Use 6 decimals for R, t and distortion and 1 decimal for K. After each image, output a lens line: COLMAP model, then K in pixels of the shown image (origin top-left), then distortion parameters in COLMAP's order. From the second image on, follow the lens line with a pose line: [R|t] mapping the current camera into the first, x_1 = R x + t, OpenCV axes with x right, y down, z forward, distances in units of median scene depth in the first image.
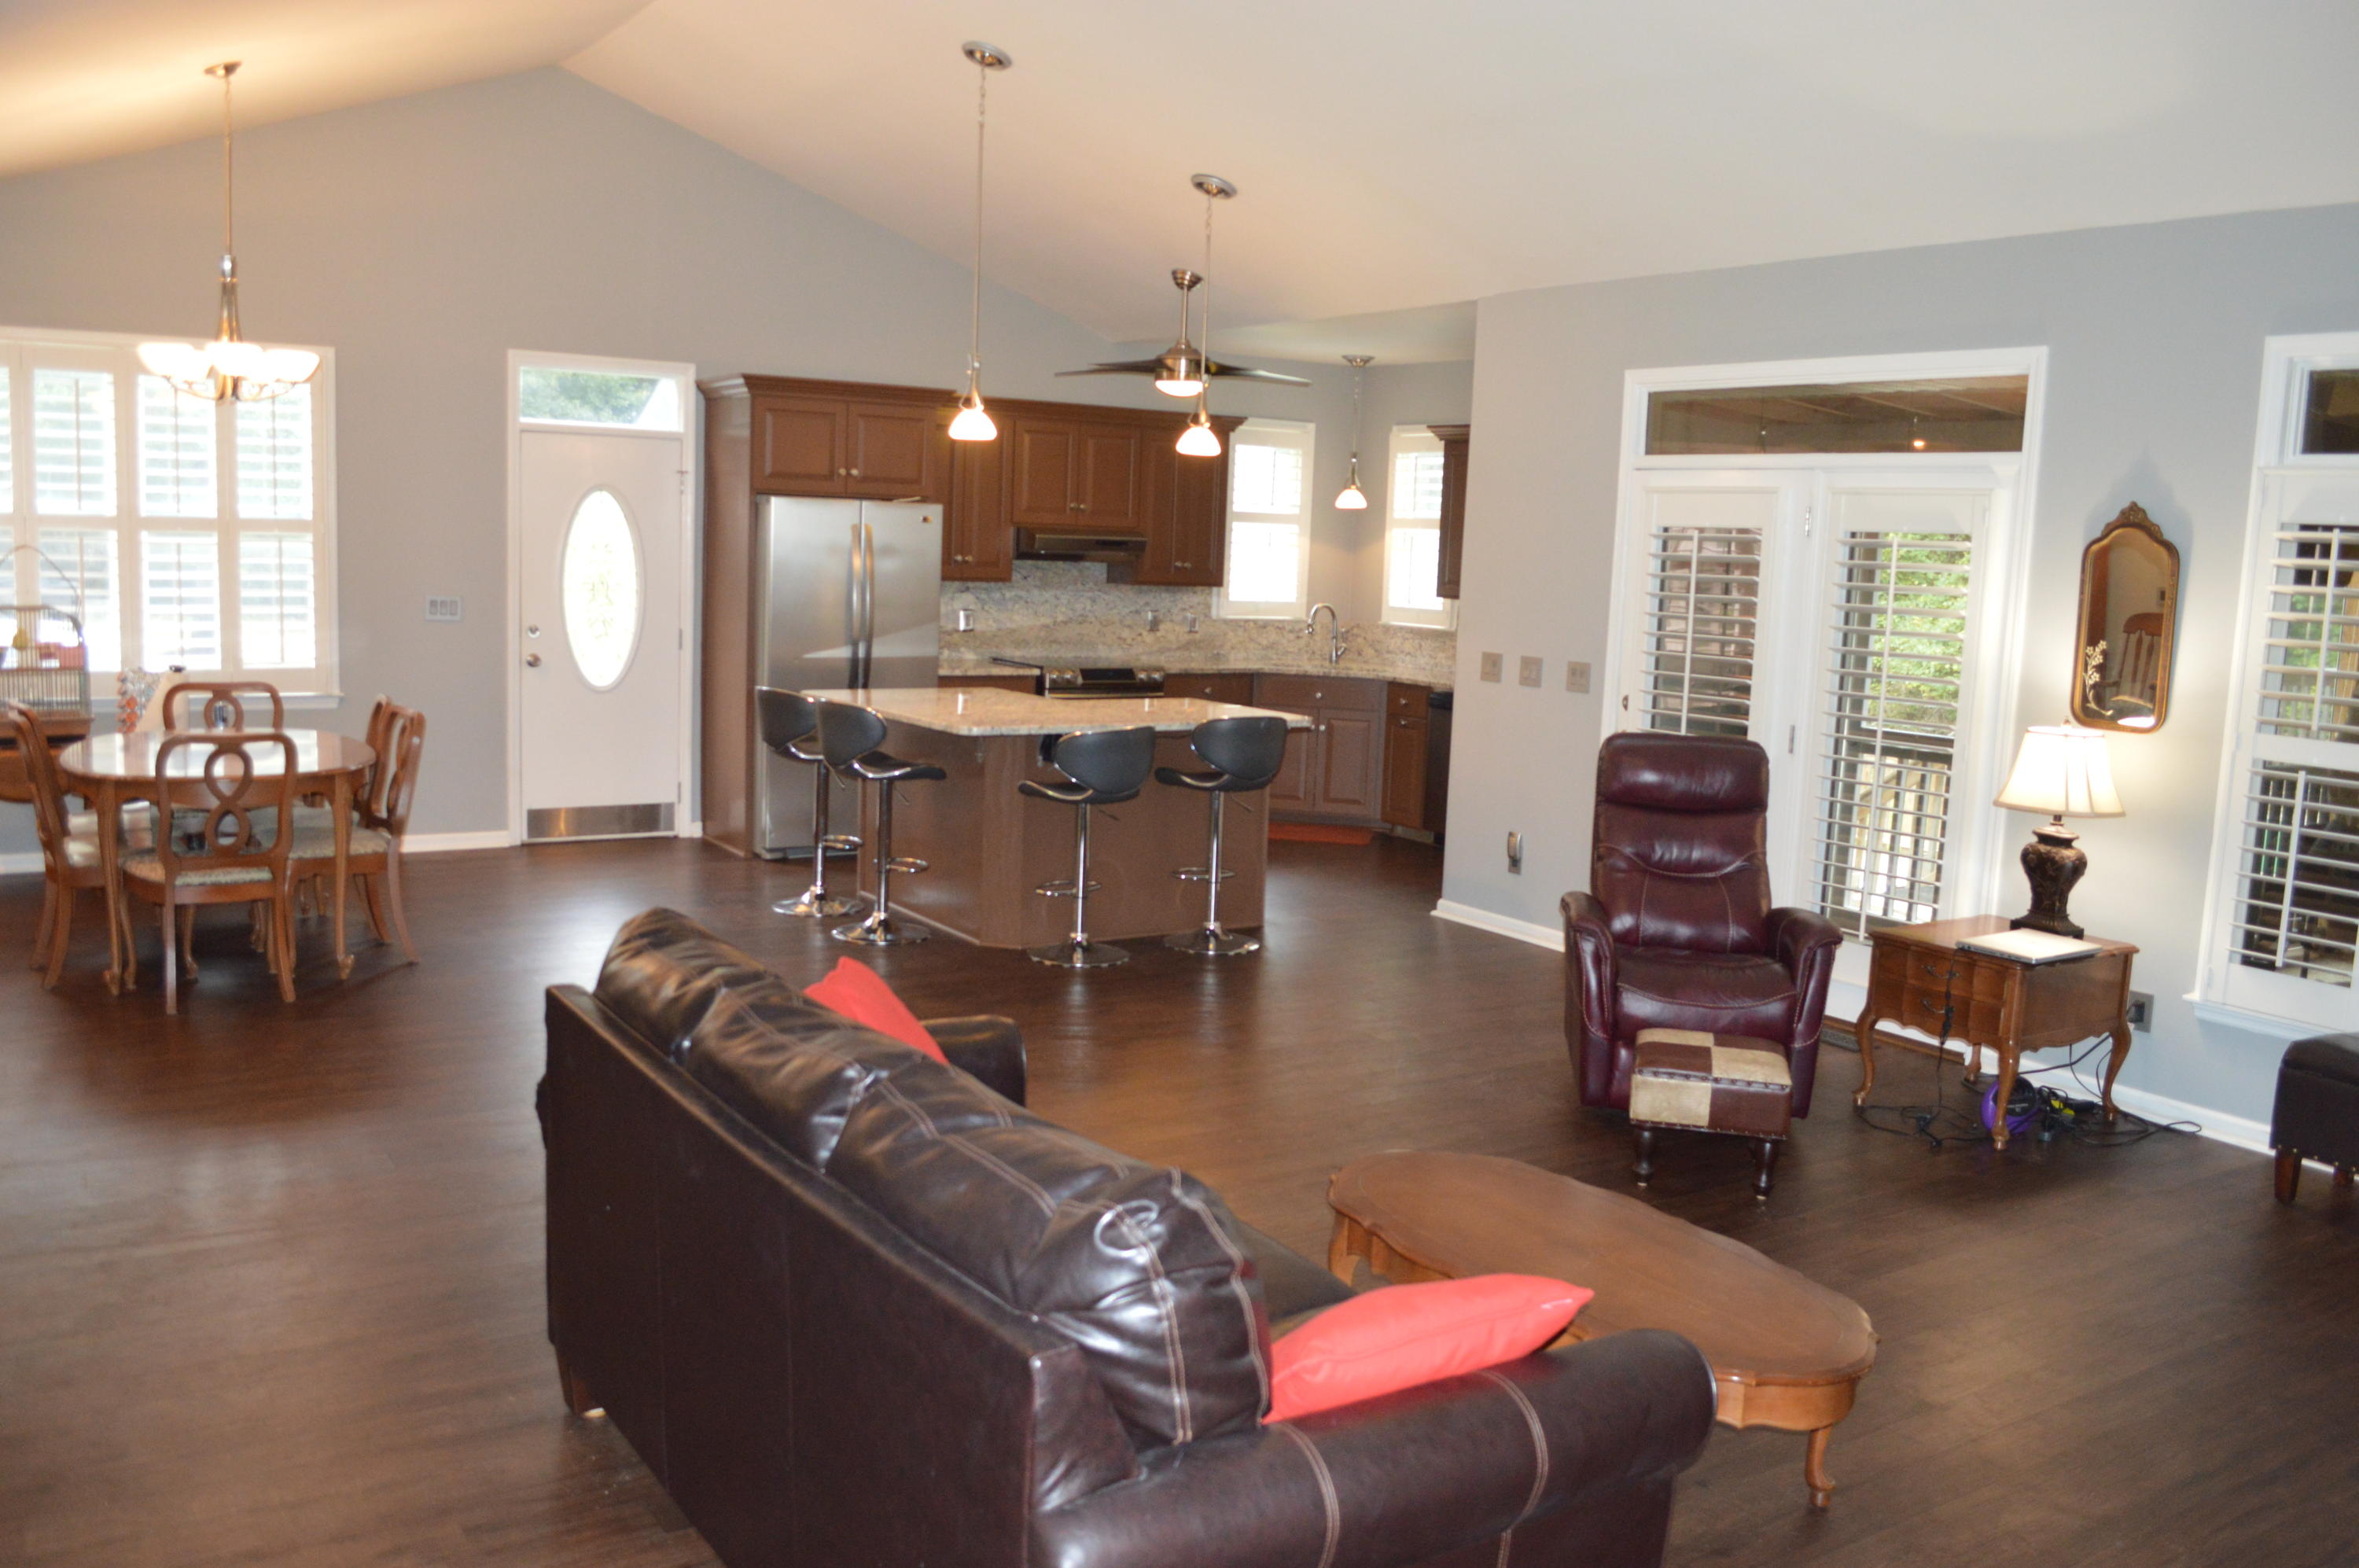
lens RADIAL K [[1900.2, 0, 1206.7], [0, 1900.2, 784.2], [0, 0, 1]] dist [-0.069257, 0.000985]
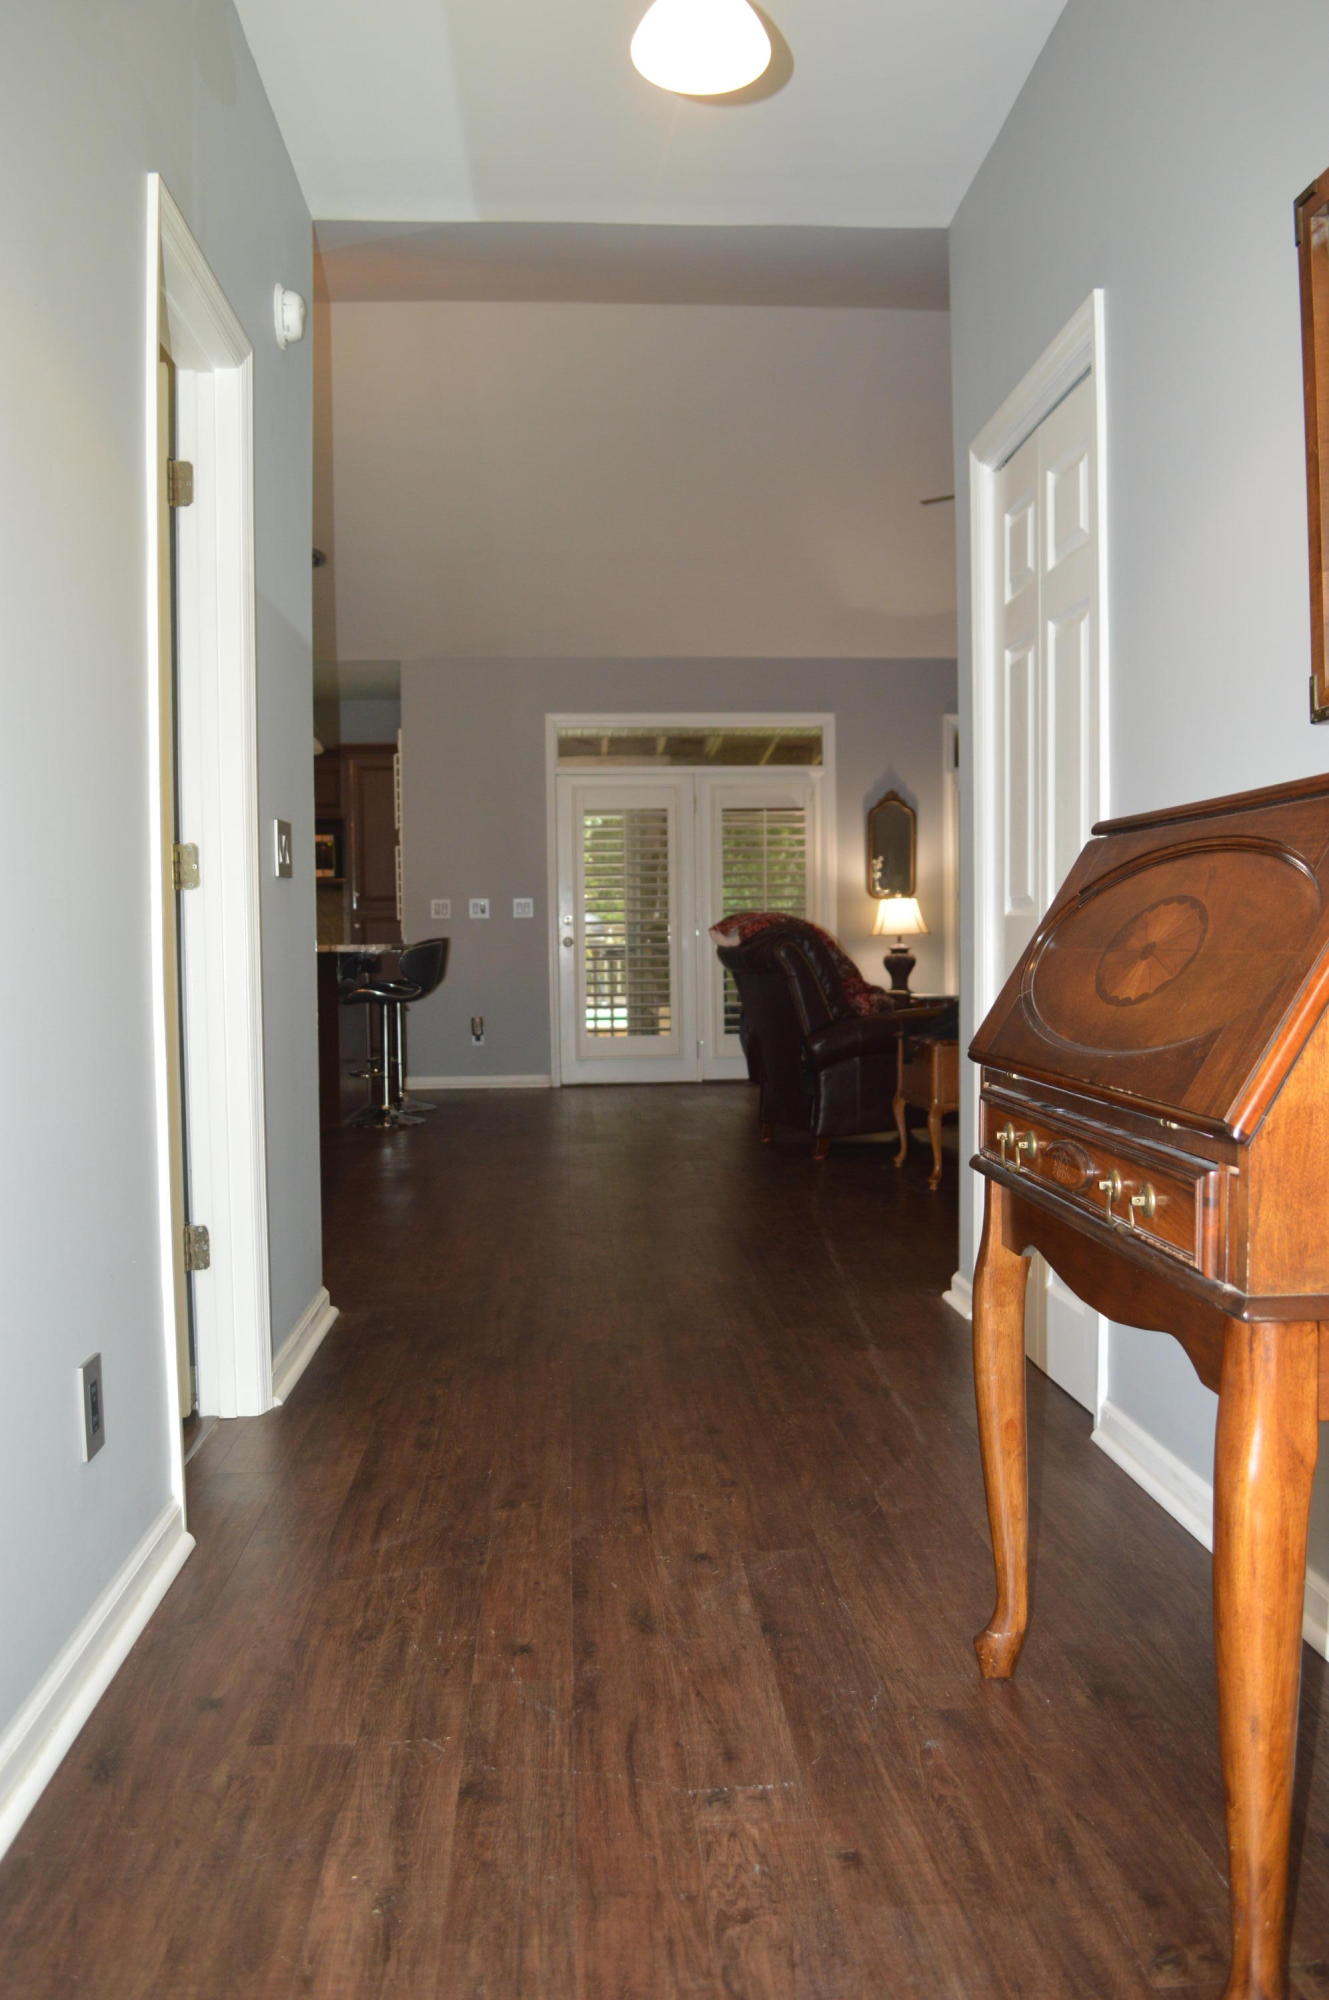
lens RADIAL K [[1611.0, 0, 622.0], [0, 1611.0, 1003.2], [0, 0, 1]] dist [-0.069257, 0.000985]
pose [[0.522683, -0.080686, 0.848700, -0.747385], [0.141138, 0.989964, 0.007195, 0.019303], [-0.840763, 0.116023, 0.528825, 0.200490]]
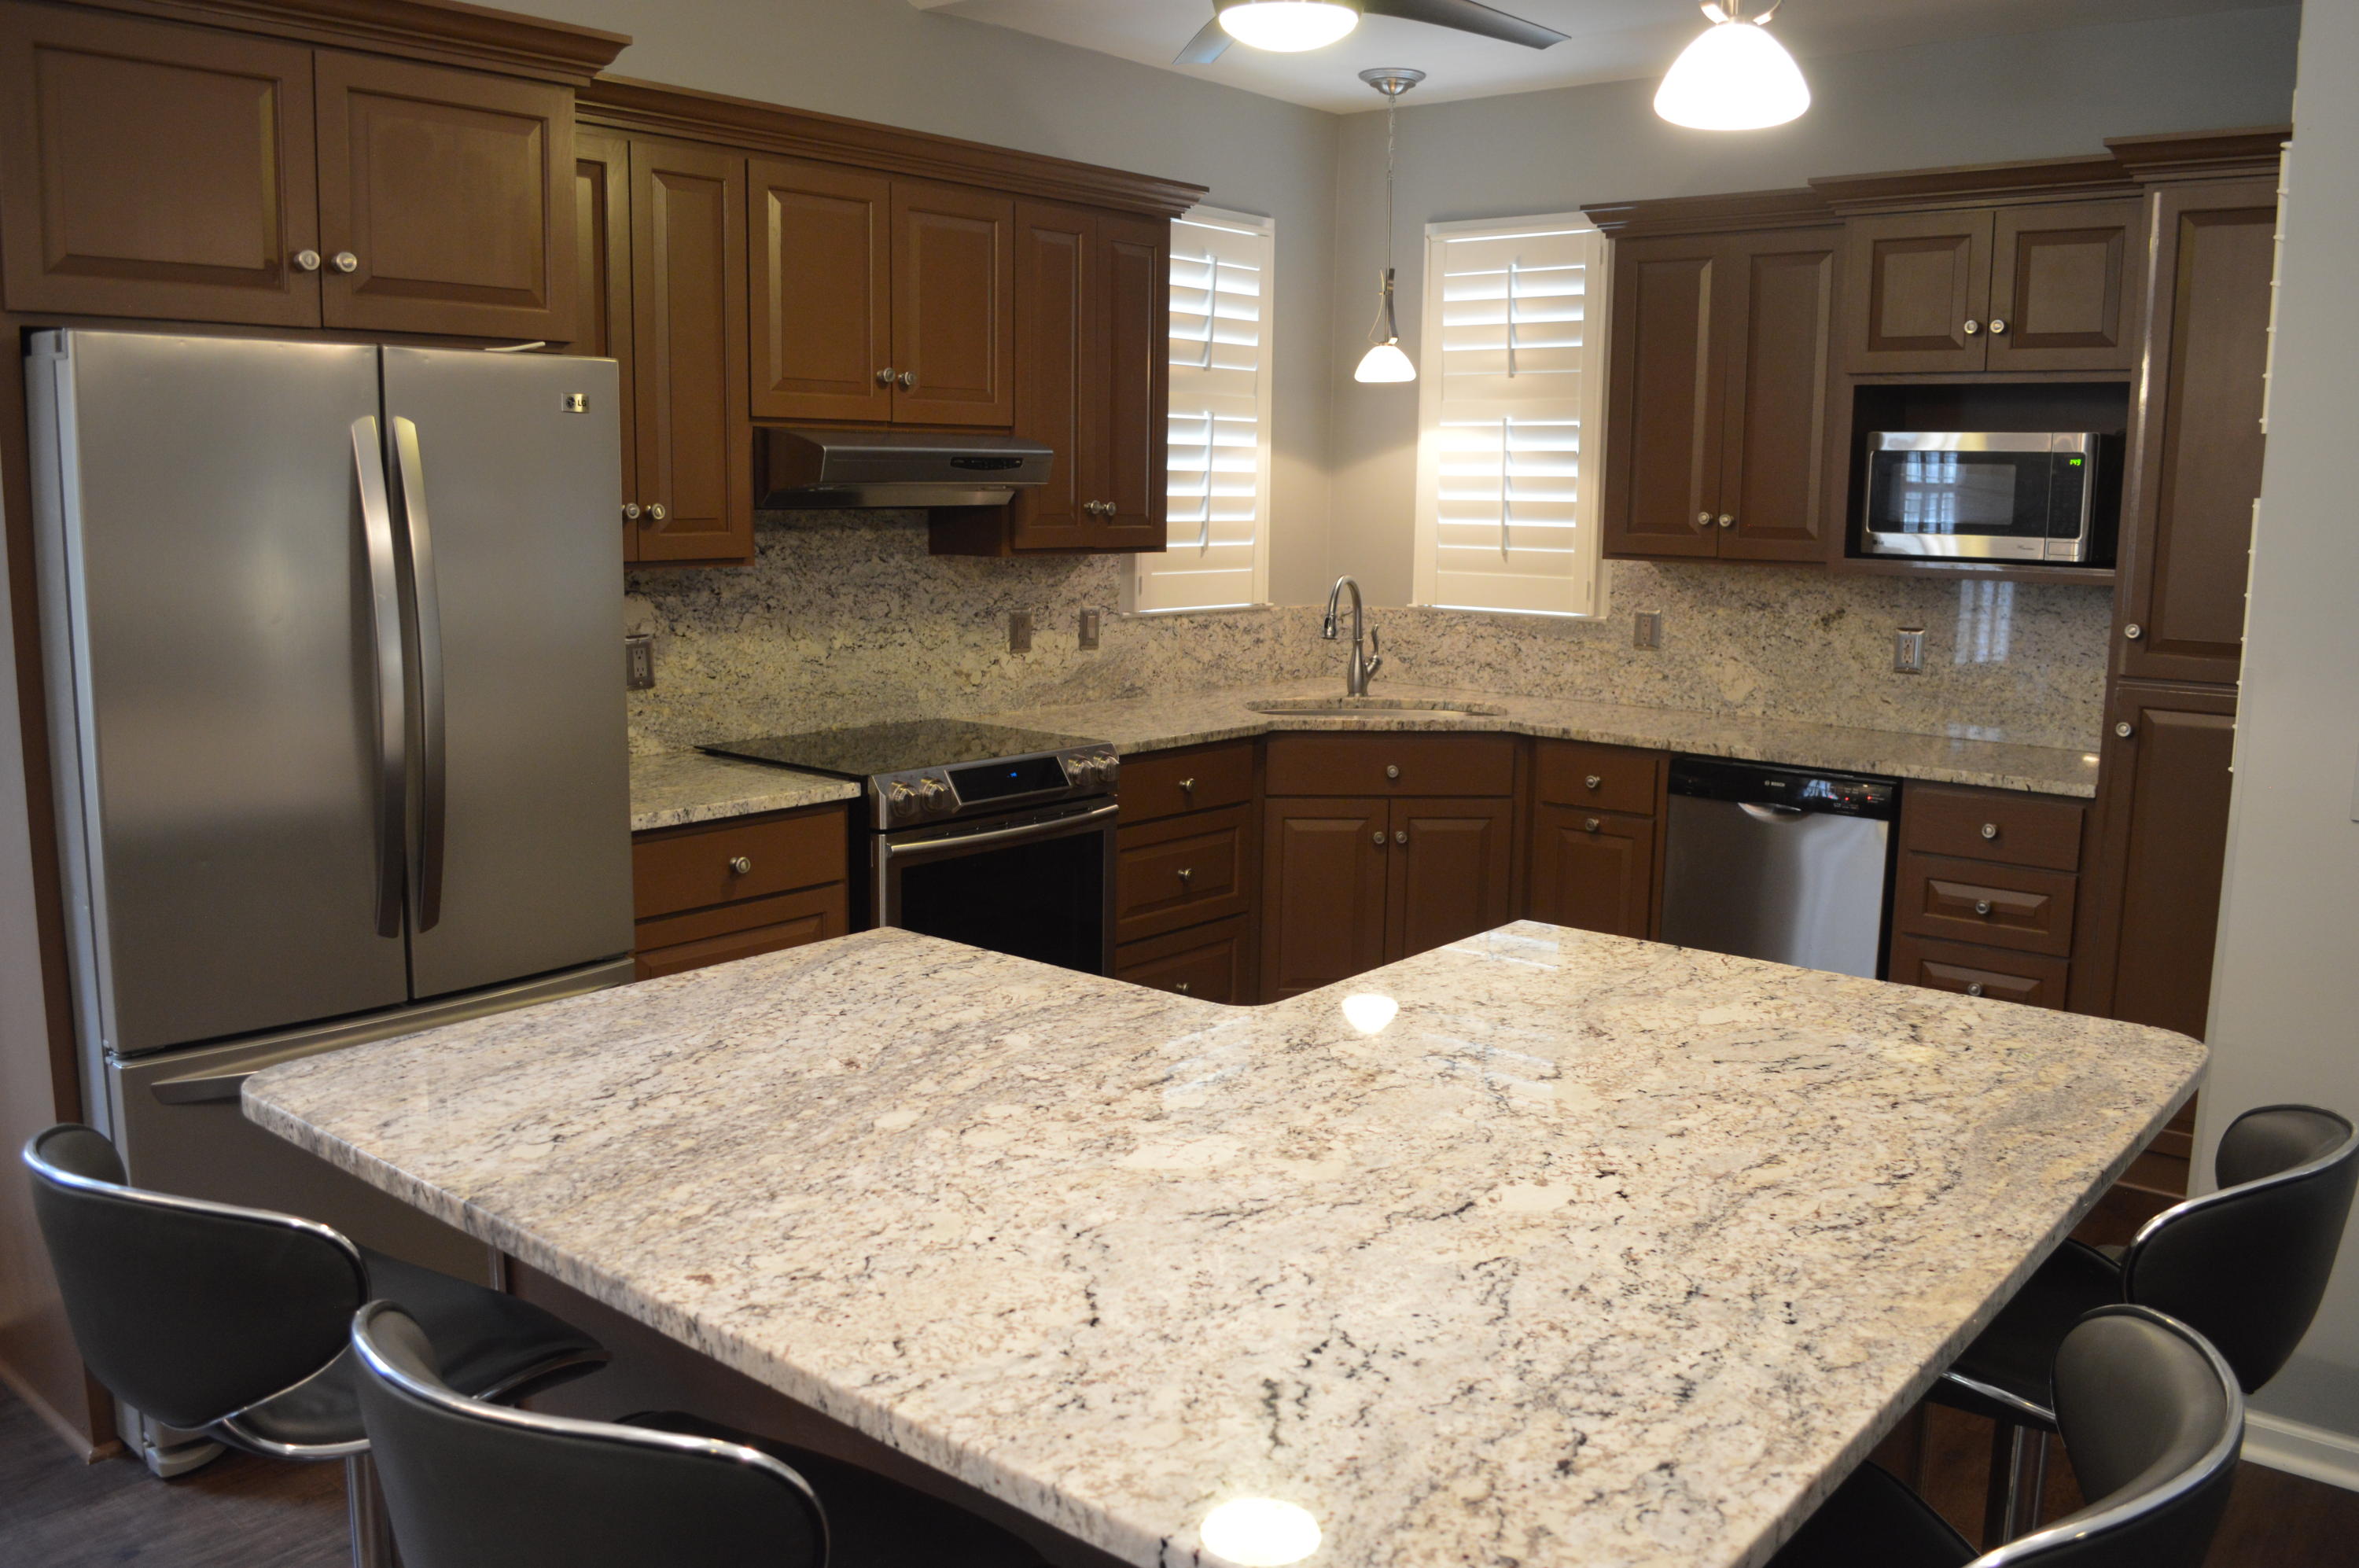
lens RADIAL K [[1900.2, 0, 1206.7], [0, 1900.2, 784.2], [0, 0, 1]] dist [-0.069257, 0.000985]
pose [[0.954001, -0.073227, 0.290724, -0.145874], [0.061432, 0.996883, 0.049504, -0.081904], [-0.293442, -0.029367, 0.955526, 0.648307]]
